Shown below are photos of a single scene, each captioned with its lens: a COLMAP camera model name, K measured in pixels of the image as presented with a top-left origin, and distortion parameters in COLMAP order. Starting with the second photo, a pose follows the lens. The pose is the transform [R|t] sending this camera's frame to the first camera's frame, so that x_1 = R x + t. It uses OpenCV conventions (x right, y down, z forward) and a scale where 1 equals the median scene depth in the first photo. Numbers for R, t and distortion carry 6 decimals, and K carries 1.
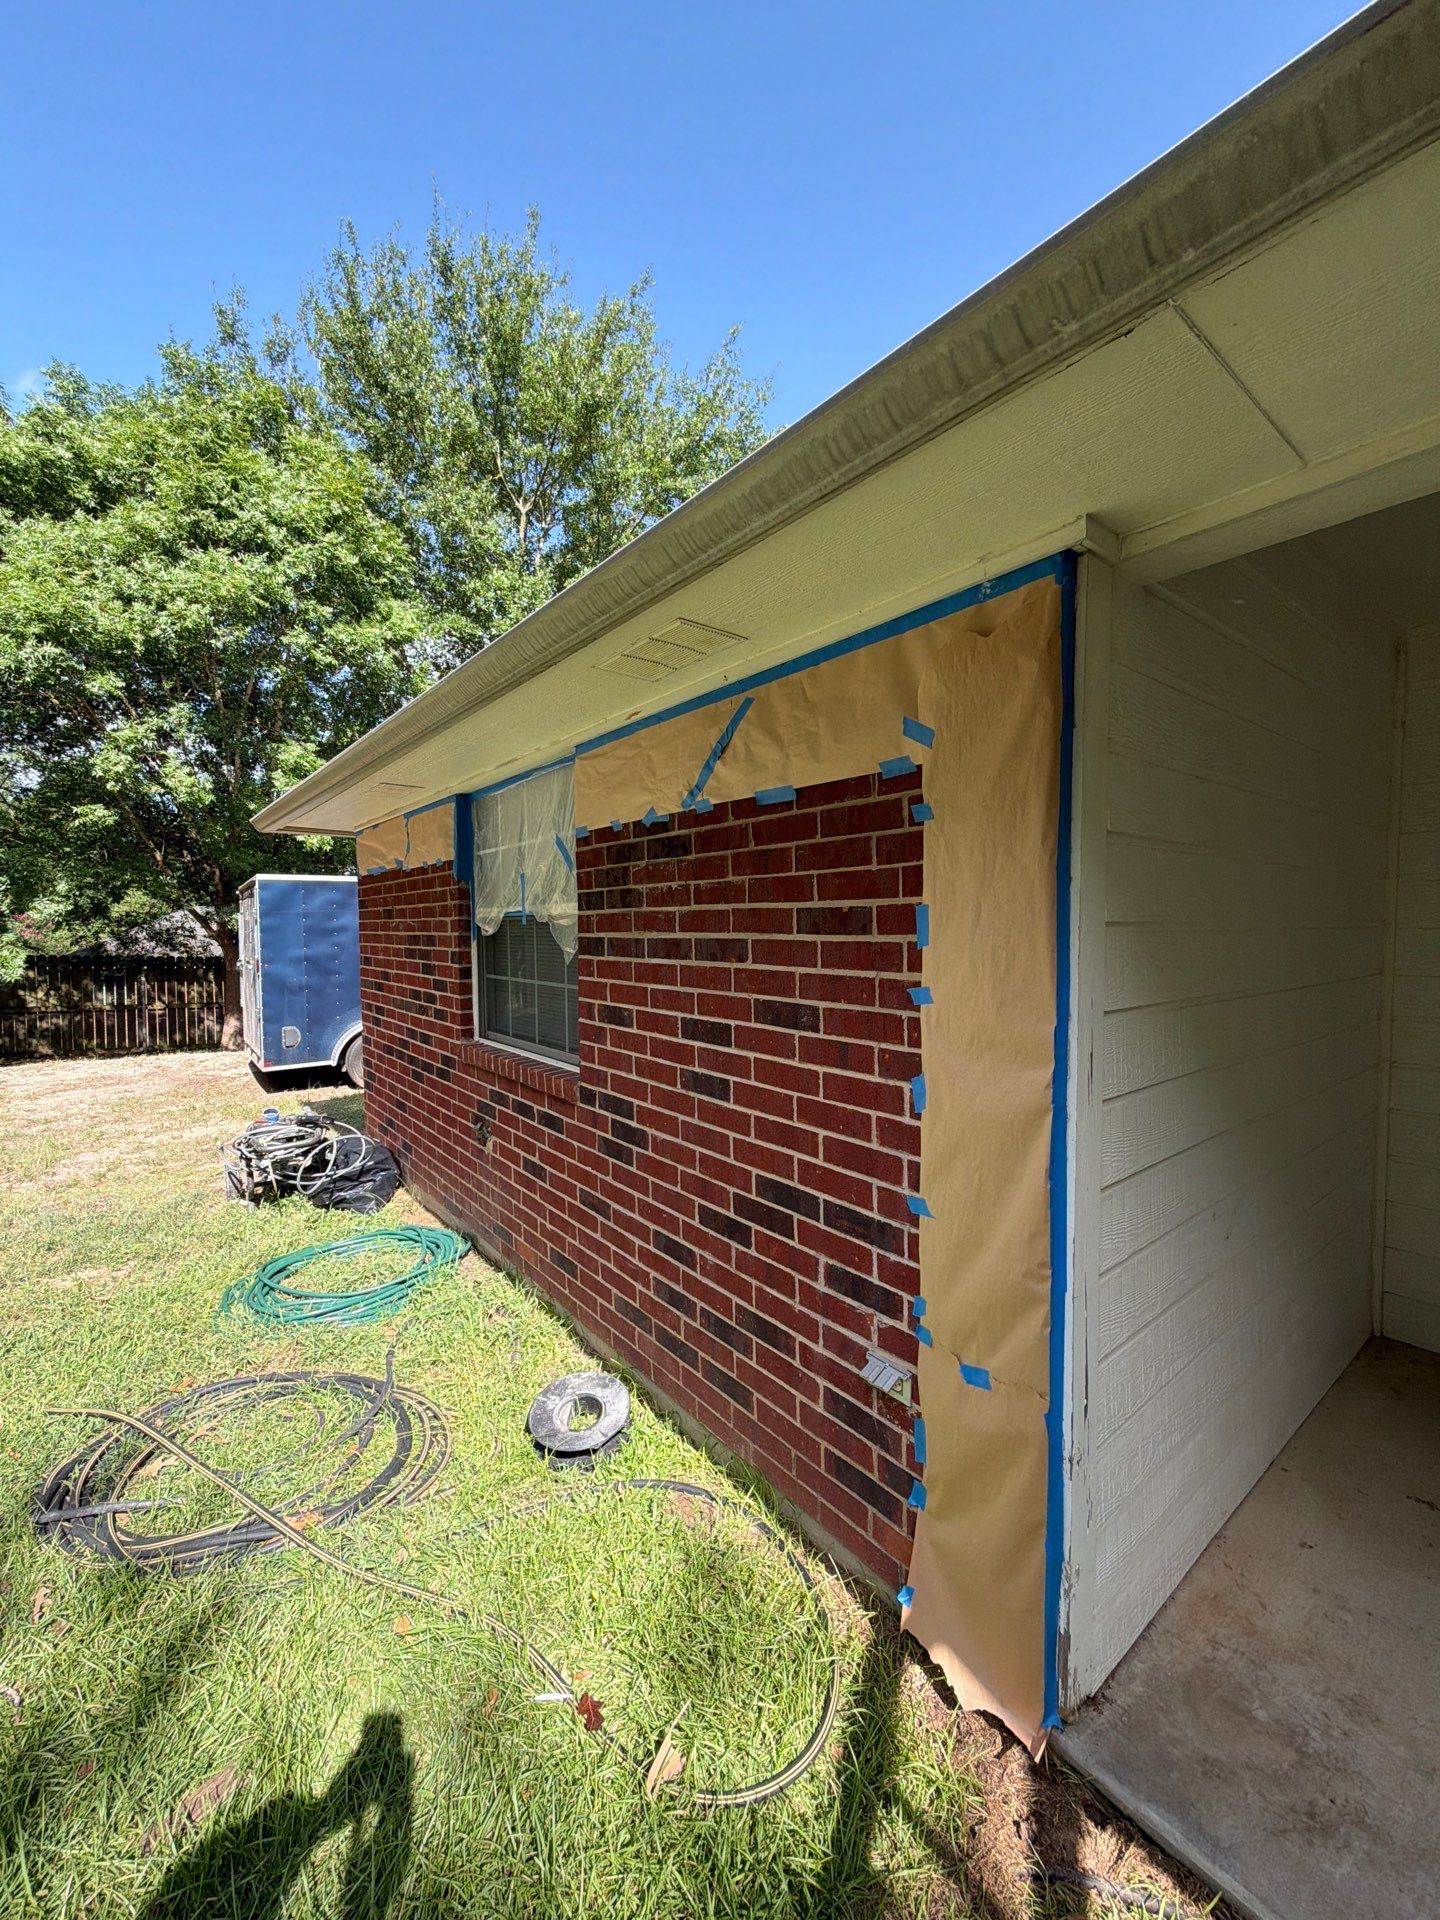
lens RADIAL K [[762.3, 0, 718.8], [0, 762.3, 961.3], [0, 0, 1]] dist [-0.000660, 0.000947]
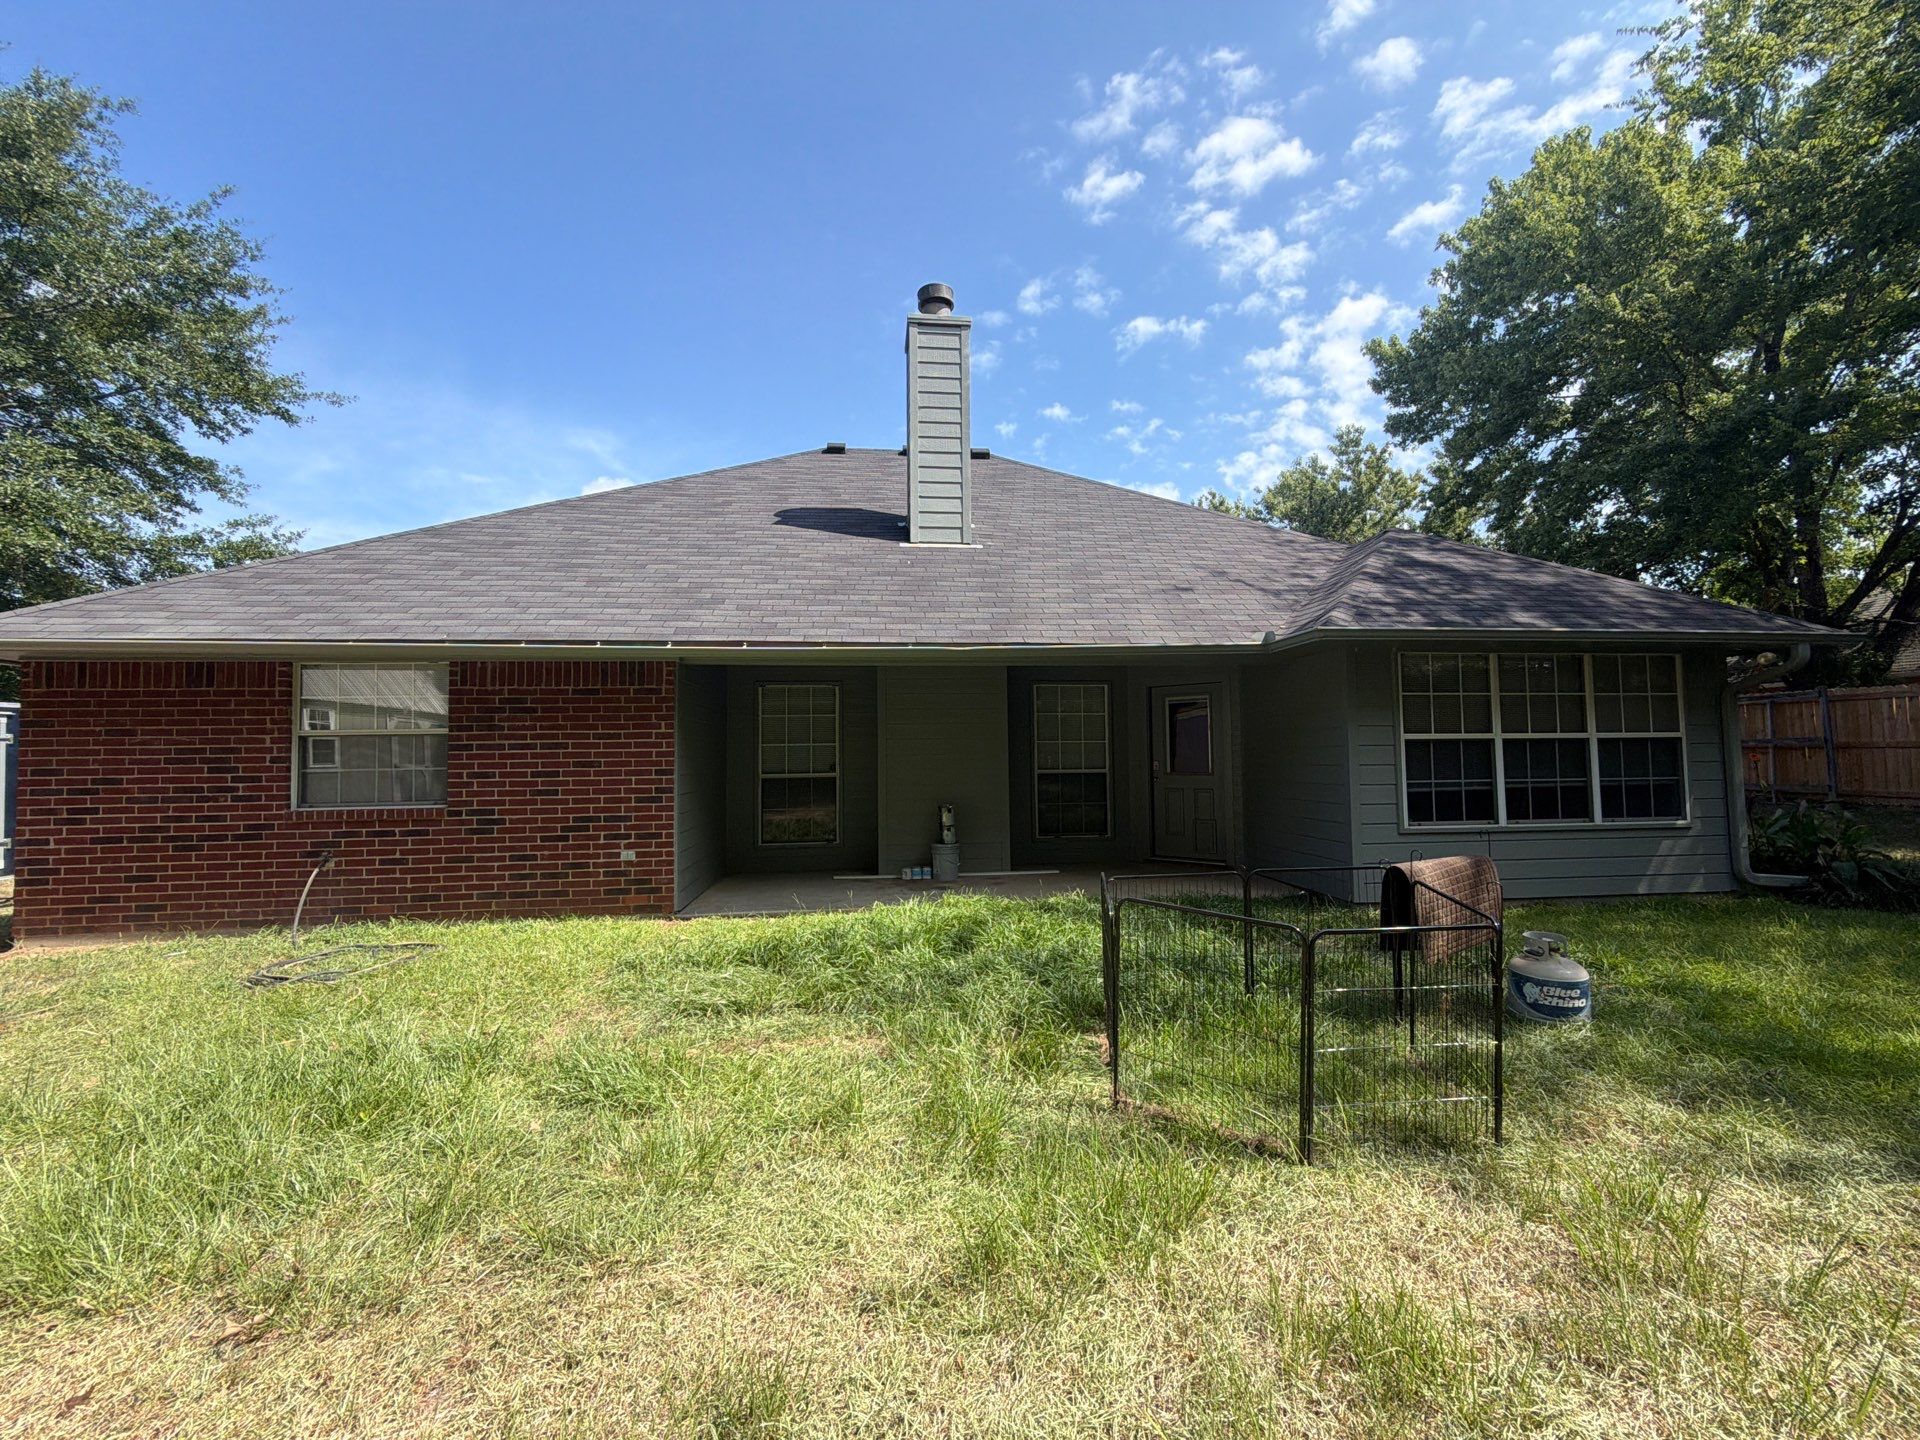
lens RADIAL K [[759.8, 0, 960.0], [0, 759.8, 716.1], [0, 0, 1]] dist [-0.001823, 0.000826]
pose [[0.528909, 0.039672, 0.847751, -1.607927], [0.052581, 0.995456, -0.079389, 0.179789], [-0.847048, 0.086565, 0.524419, -1.842228]]
